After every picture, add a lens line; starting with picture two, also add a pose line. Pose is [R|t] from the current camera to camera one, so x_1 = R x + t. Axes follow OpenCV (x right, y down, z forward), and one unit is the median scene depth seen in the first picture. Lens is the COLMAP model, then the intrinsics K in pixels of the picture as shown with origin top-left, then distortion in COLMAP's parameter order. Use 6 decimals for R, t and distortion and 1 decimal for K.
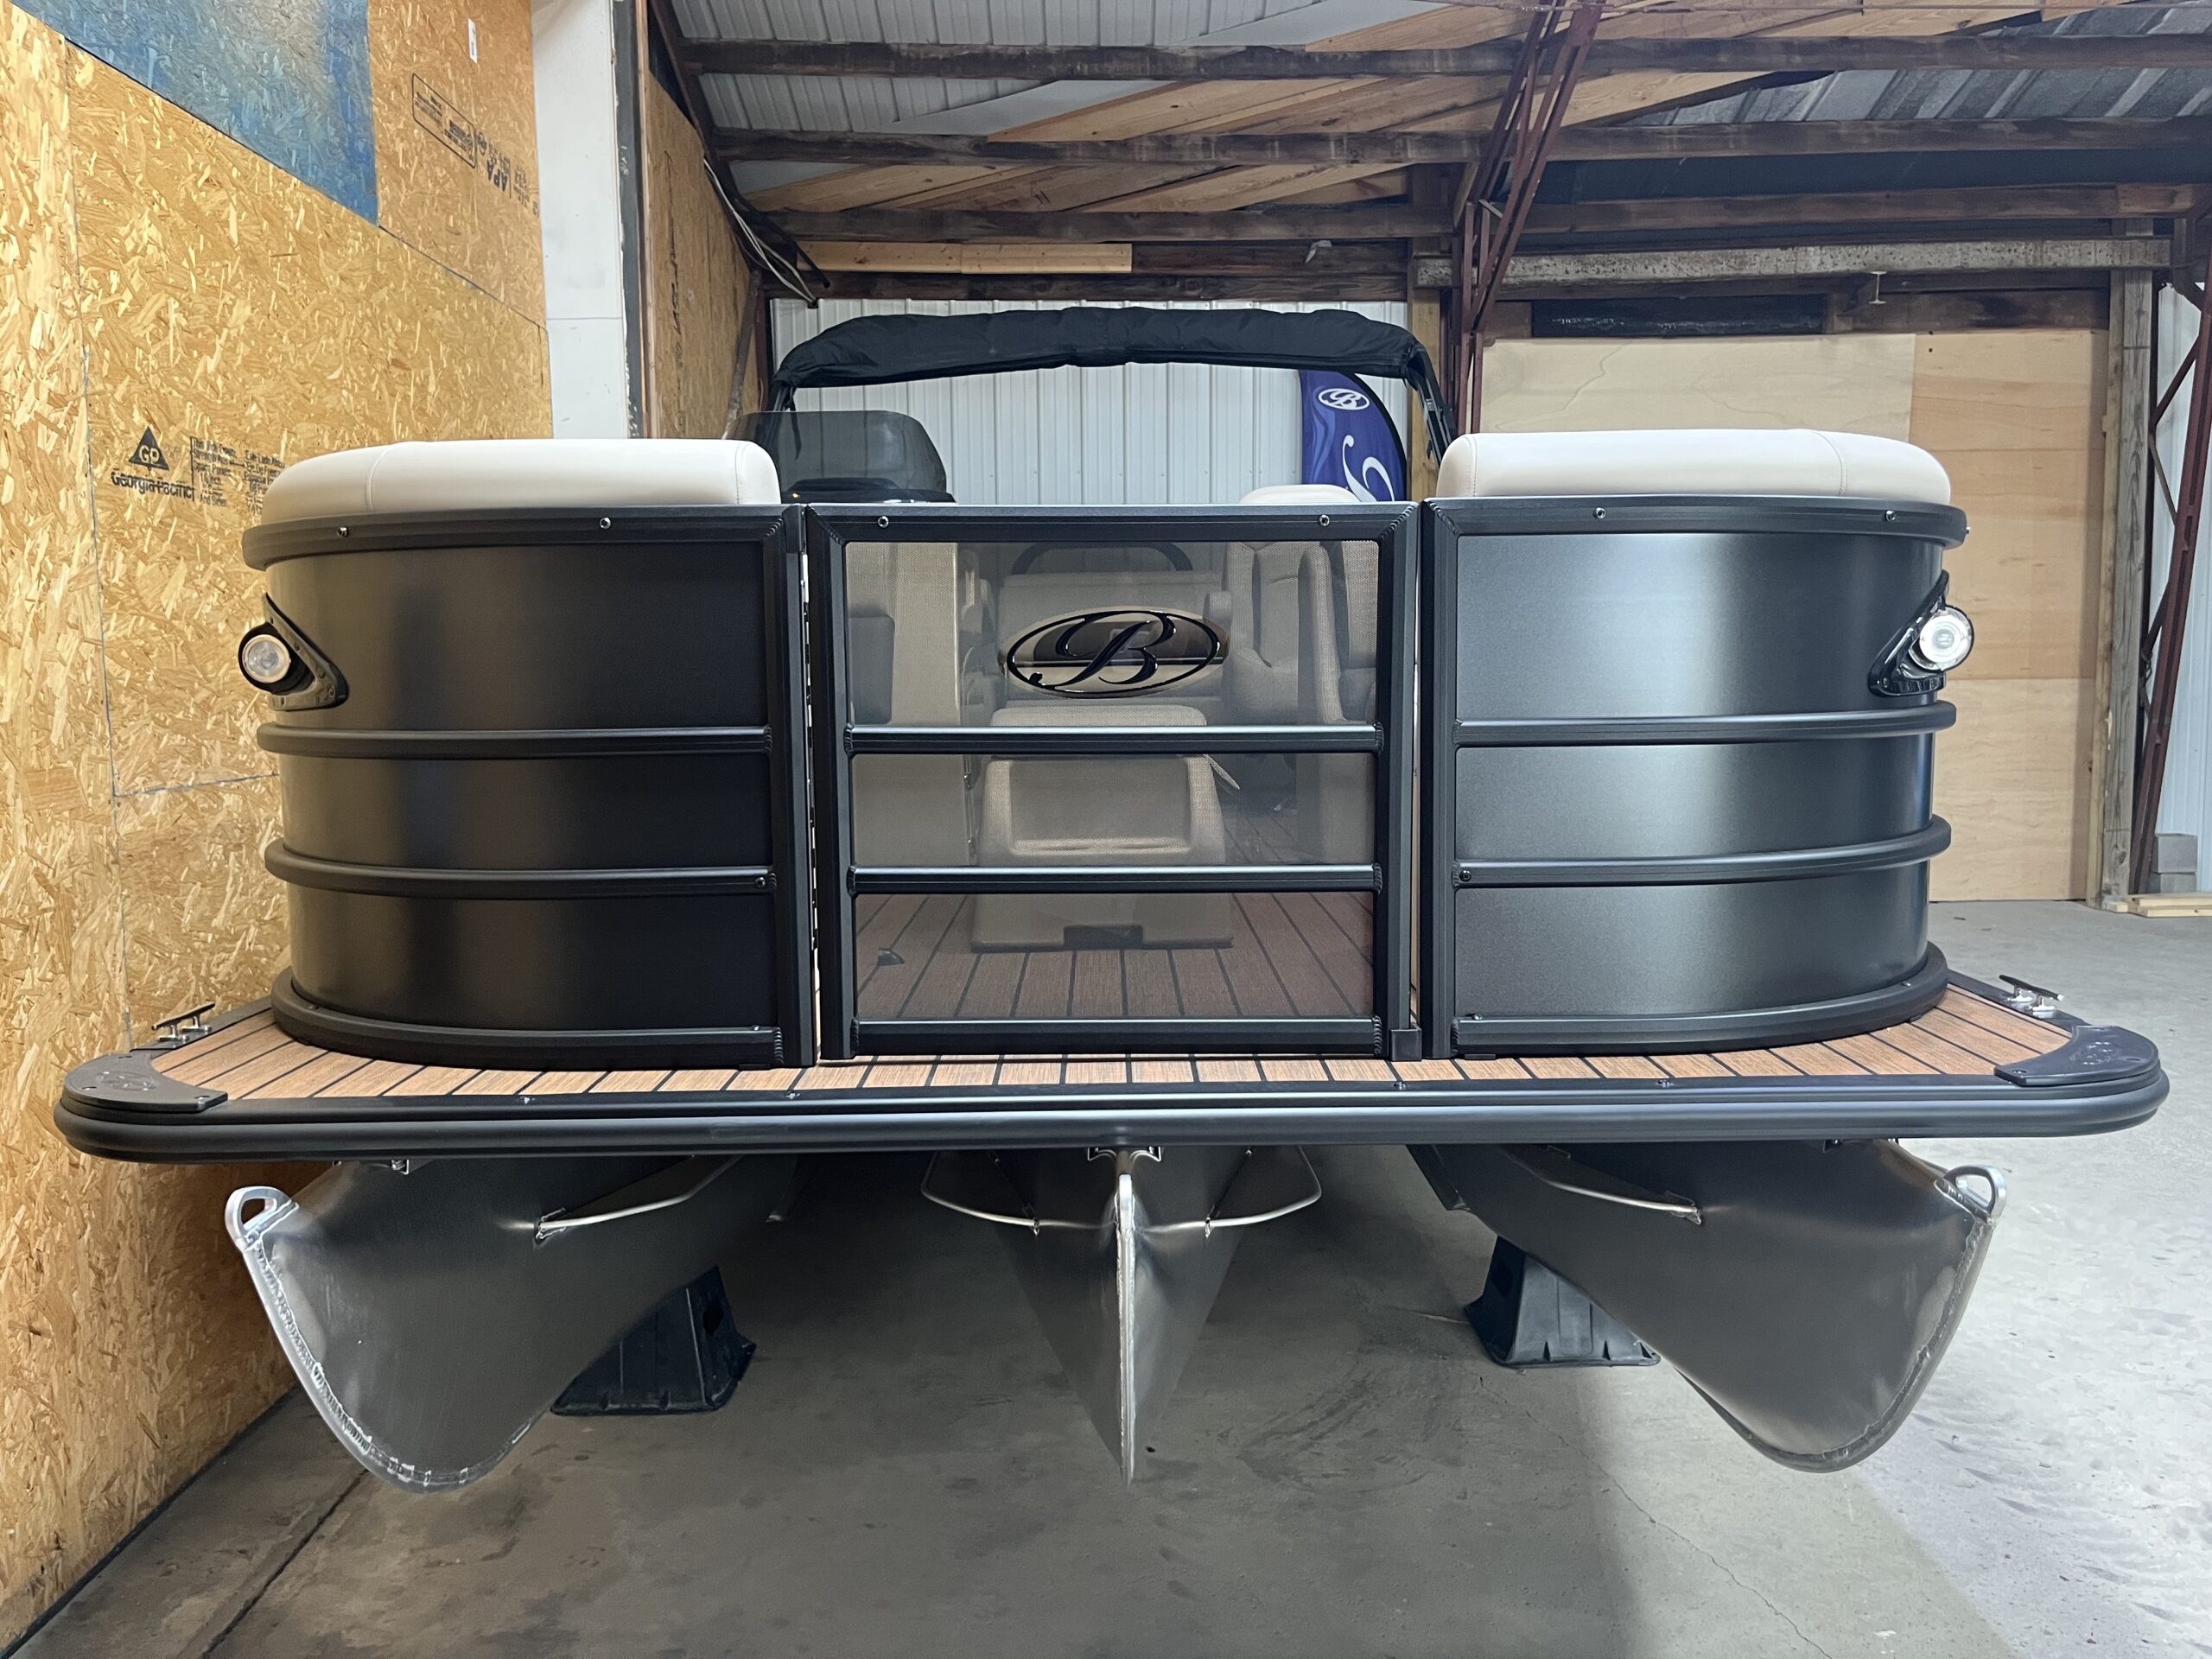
lens RADIAL K [[1682.1, 0, 1119.3], [0, 1682.1, 833.6], [0, 0, 1]] dist [0.036146, -0.045895]
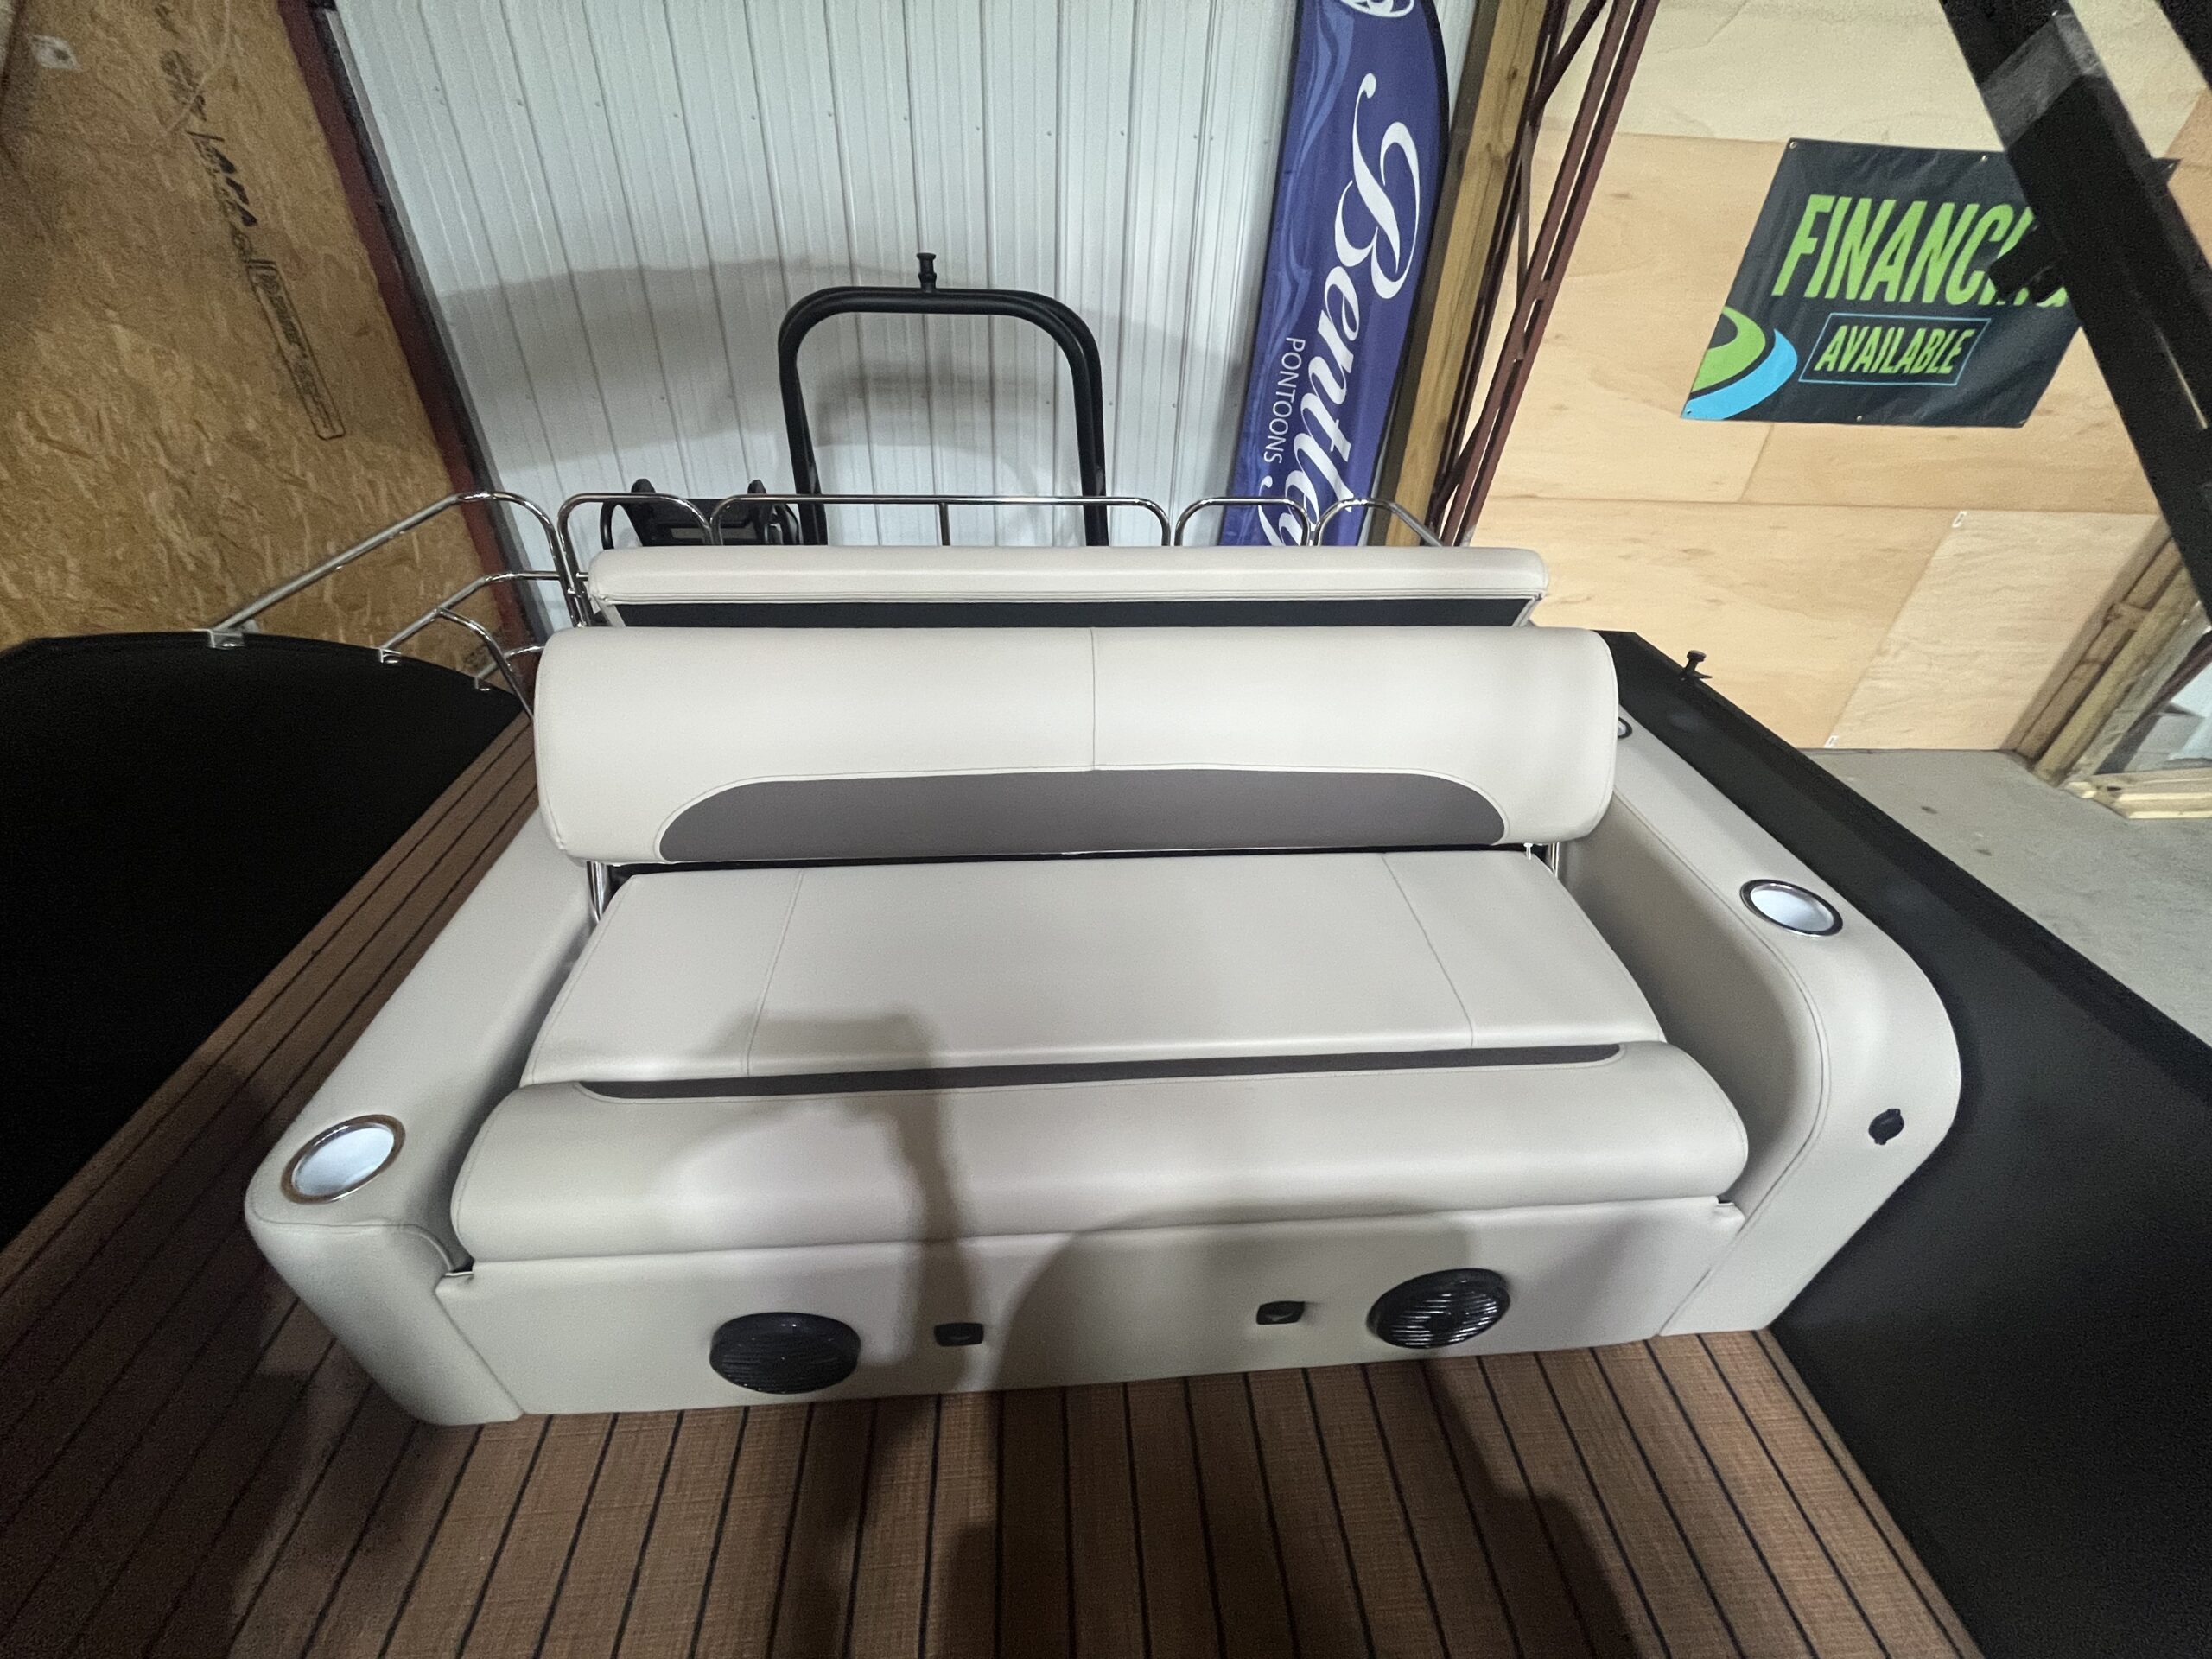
lens RADIAL K [[893.6, 0, 1103.0], [0, 893.6, 818.7], [0, 0, 1]] dist [-0.003154, 0.000245]
pose [[0.996641, 0.003633, 0.081812, 0.022549], [-0.042530, 0.876692, 0.479168, -0.176172], [-0.069983, -0.481038, 0.873902, 0.700444]]
